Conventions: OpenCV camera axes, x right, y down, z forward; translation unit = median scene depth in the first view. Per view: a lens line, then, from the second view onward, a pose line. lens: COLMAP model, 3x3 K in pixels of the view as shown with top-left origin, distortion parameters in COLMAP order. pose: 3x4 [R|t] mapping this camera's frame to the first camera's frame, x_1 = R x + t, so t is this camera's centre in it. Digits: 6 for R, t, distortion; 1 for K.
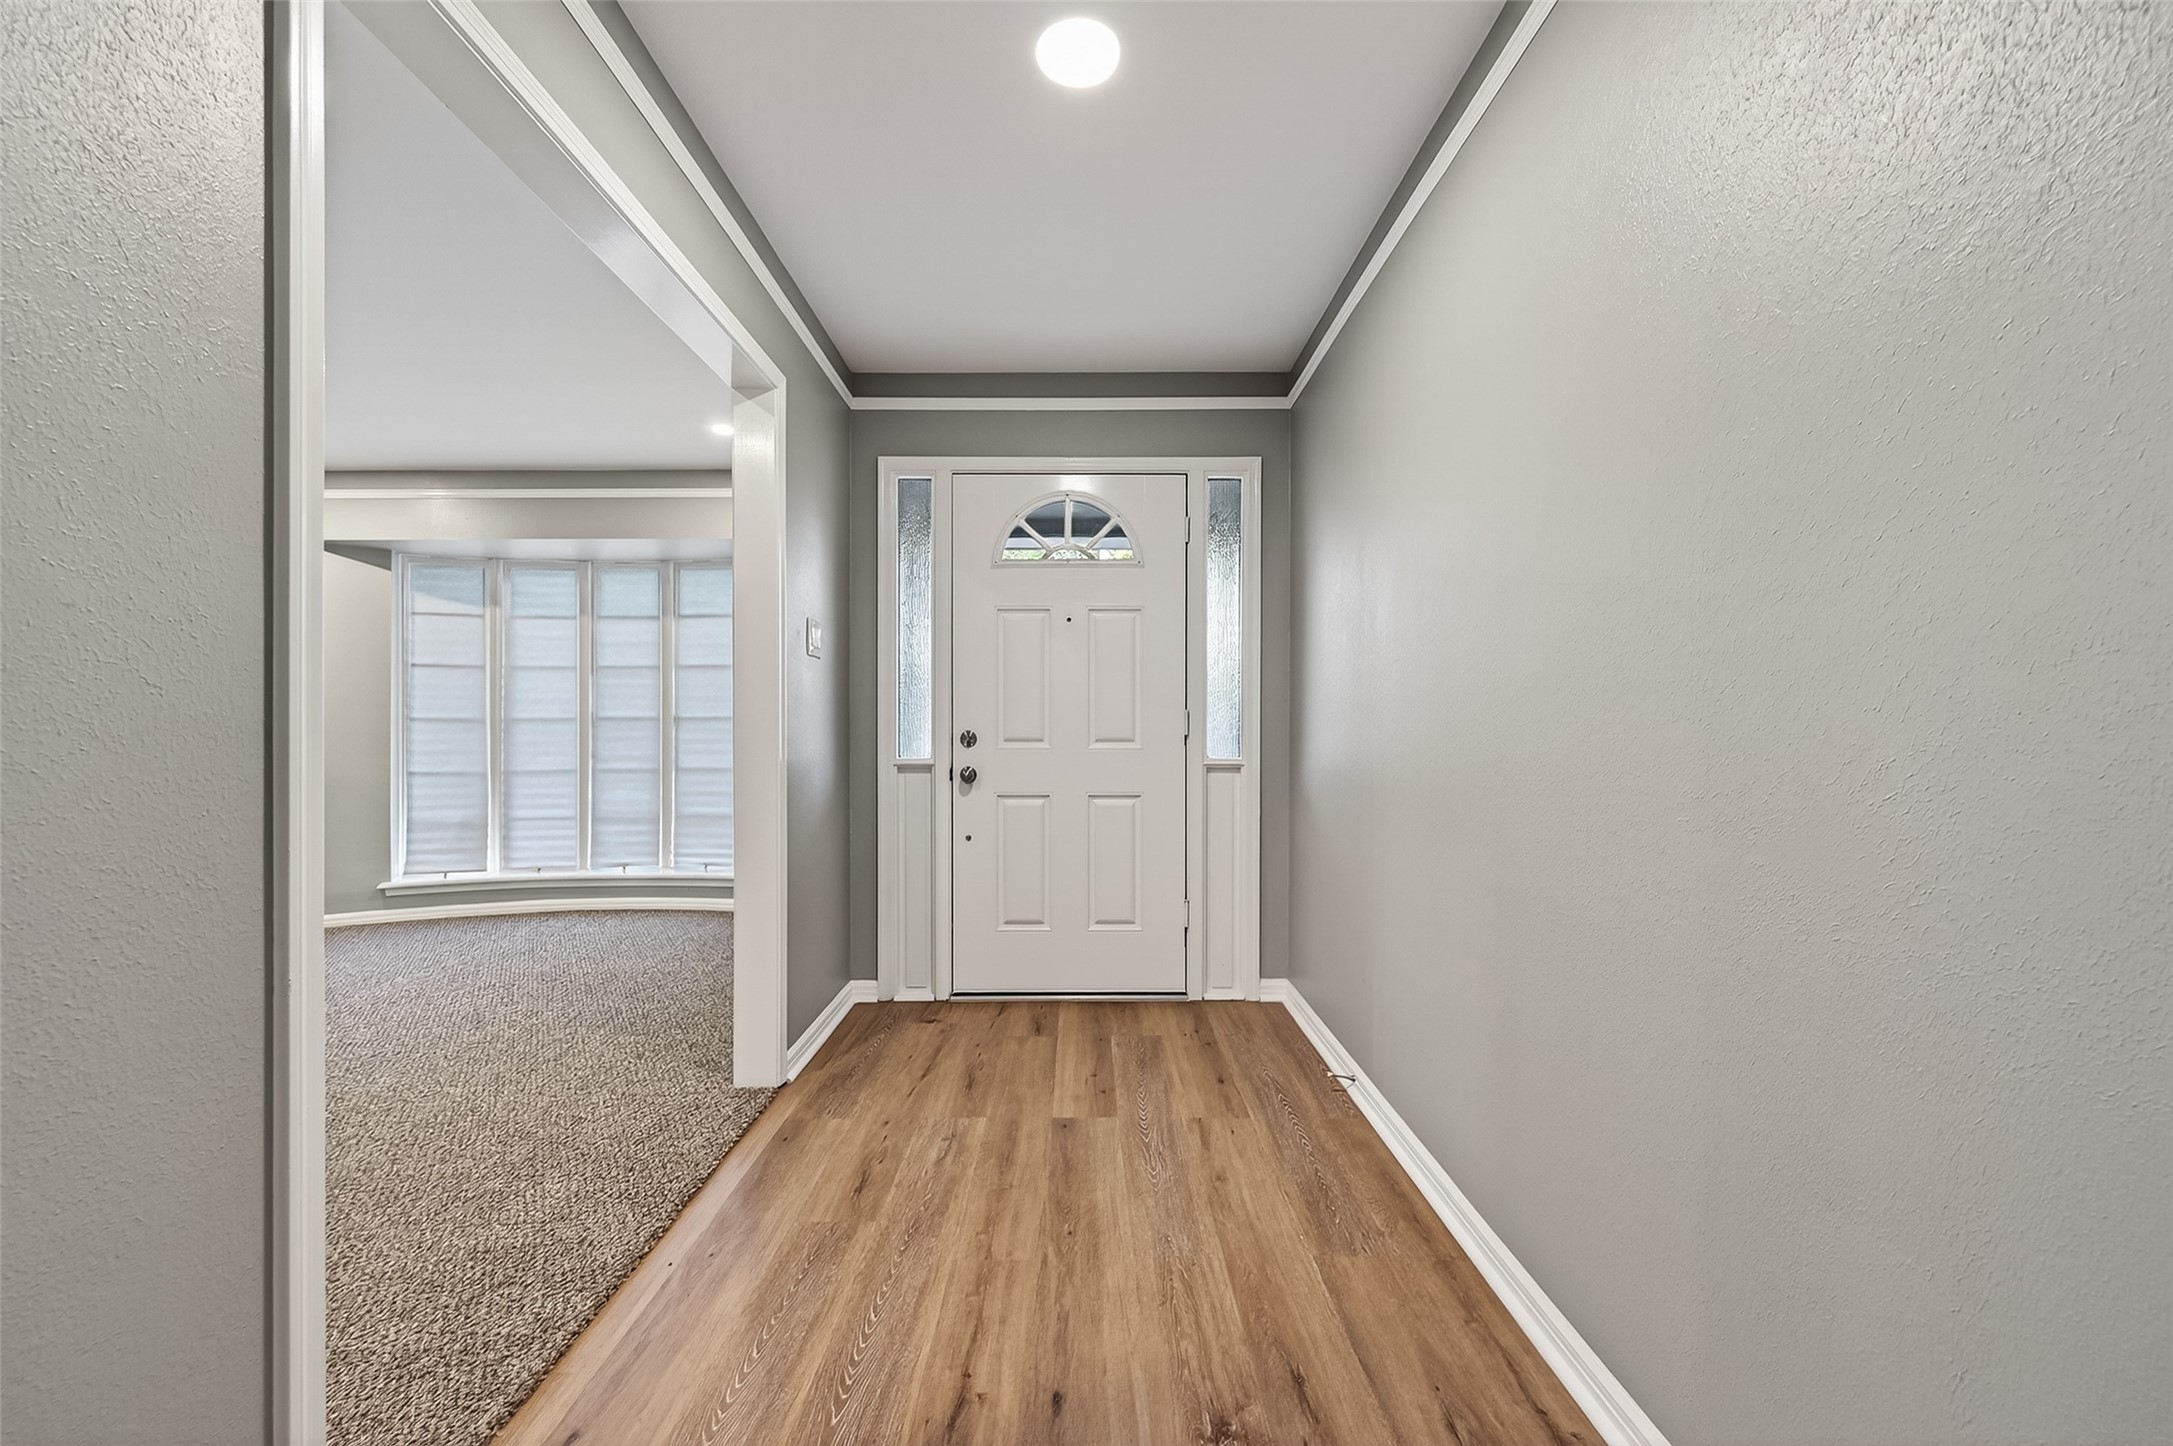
lens RADIAL K [[869.8, 0, 1086.5], [0, 869.8, 723.0], [0, 0, 1]] dist [0.000047, 0.000133]
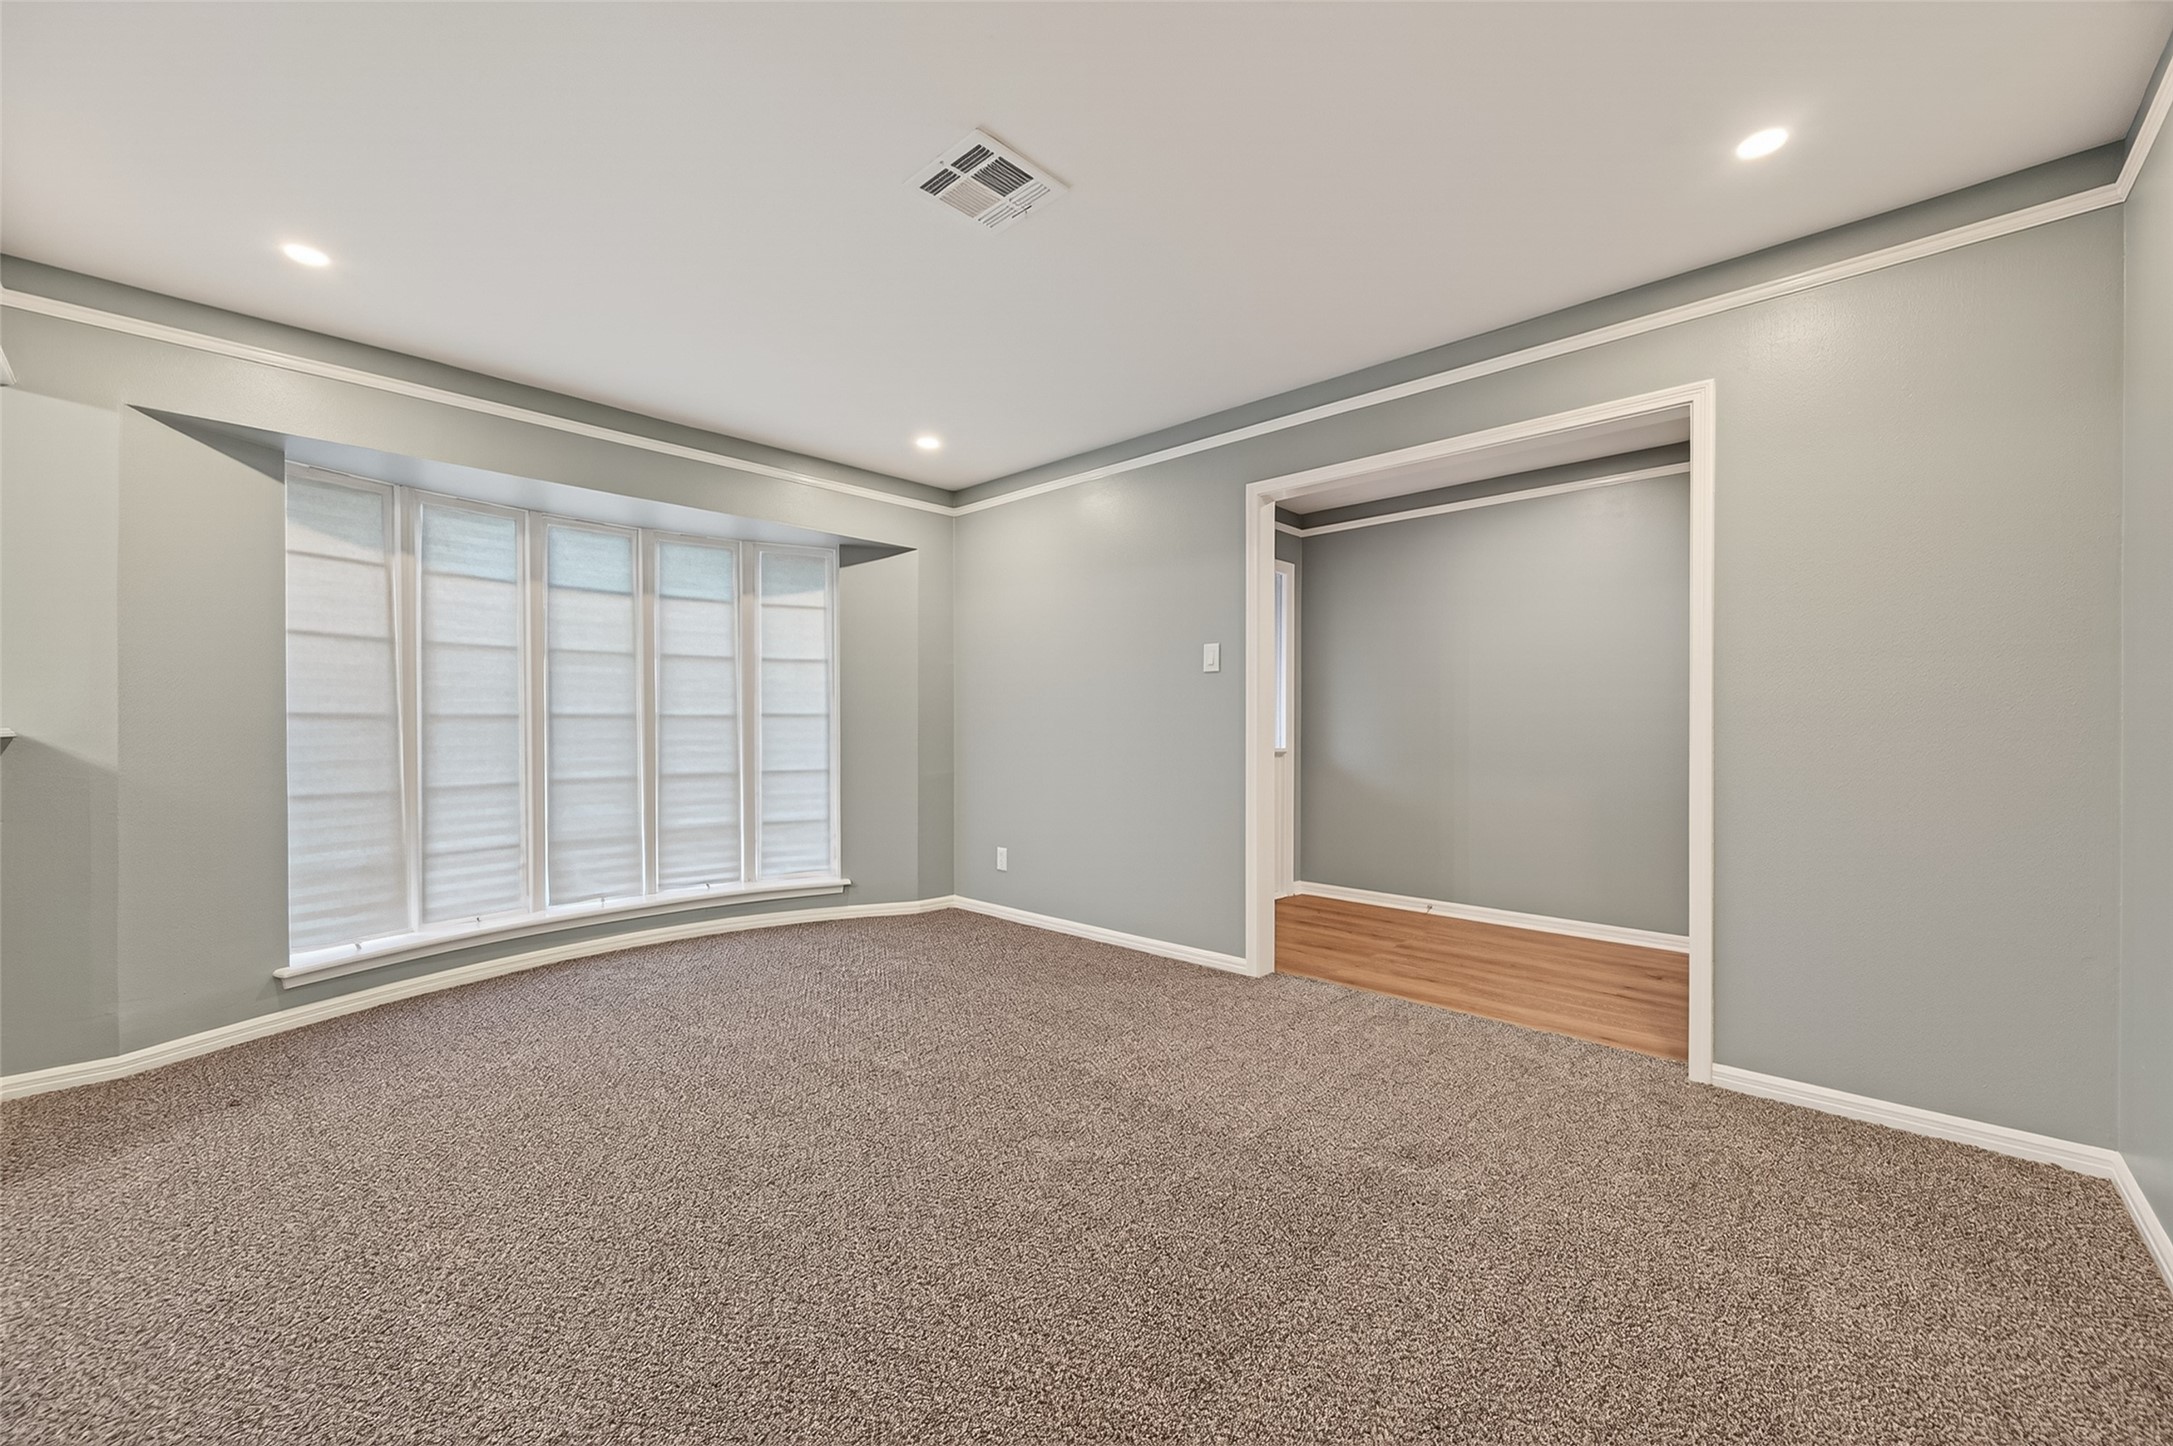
lens RADIAL K [[869.8, 0, 1086.5], [0, 869.8, 723.0], [0, 0, 1]] dist [0.000047, 0.000133]
pose [[0.672341, 0.003922, 0.740231, -0.827517], [-0.007357, 0.999972, 0.001384, -0.003173], [-0.740205, -0.006376, 0.672351, 0.120321]]
